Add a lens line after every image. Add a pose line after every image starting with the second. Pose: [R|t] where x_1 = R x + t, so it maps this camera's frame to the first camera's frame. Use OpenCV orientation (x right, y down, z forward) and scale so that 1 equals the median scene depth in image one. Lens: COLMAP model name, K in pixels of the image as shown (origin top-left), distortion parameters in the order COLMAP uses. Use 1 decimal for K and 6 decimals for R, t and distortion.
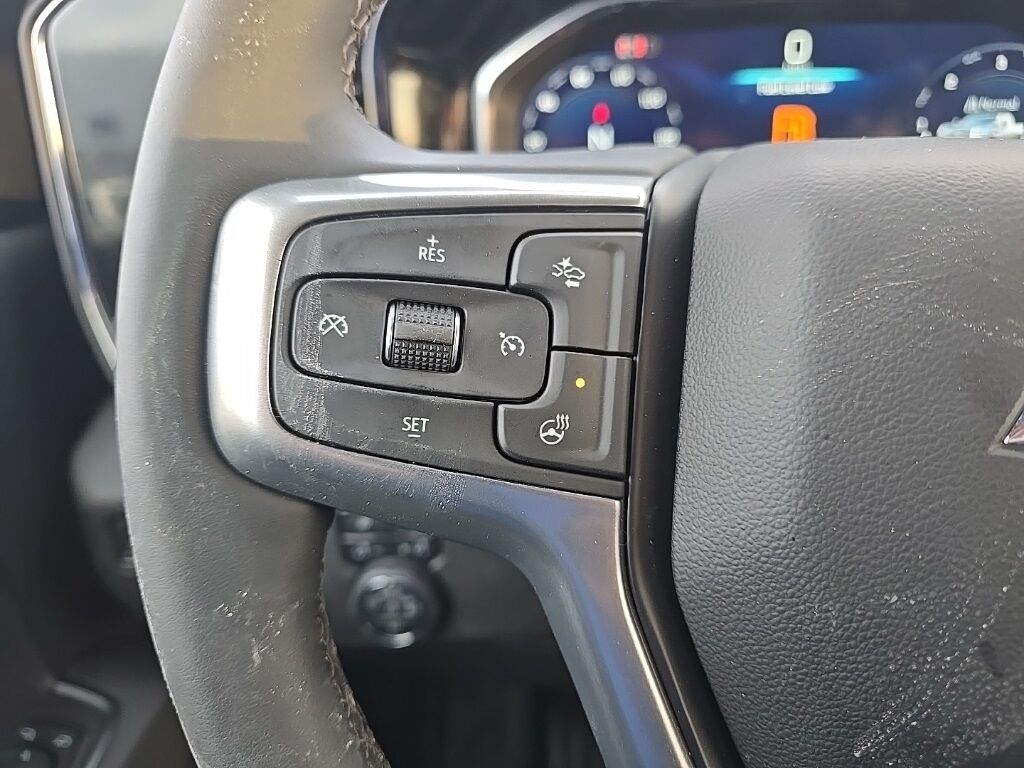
lens RADIAL K [[678.1, 0, 512.0], [0, 678.1, 384.0], [0, 0, 1]] dist [-0.003560, -0.003751]
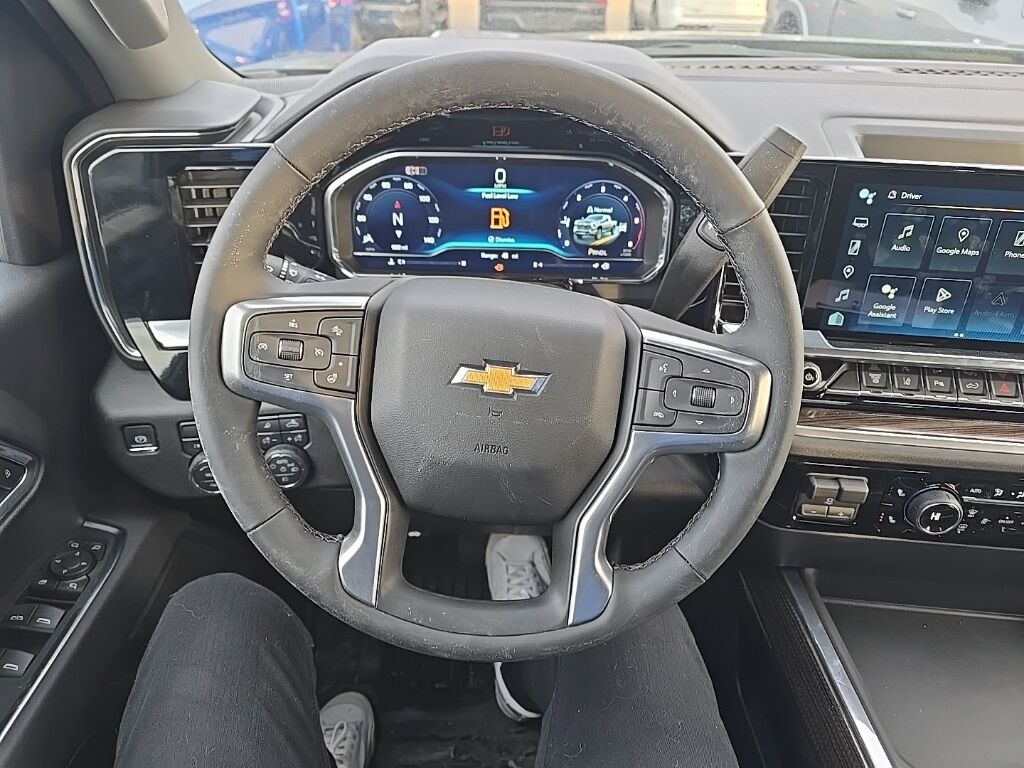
lens RADIAL K [[678.1, 0, 512.0], [0, 678.1, 384.0], [0, 0, 1]] dist [-0.003560, -0.003751]
pose [[0.988336, -0.001862, 0.152278, 0.377235], [-0.010761, 0.996572, 0.082033, -0.165871], [-0.151908, -0.082715, 0.984927, -2.136962]]
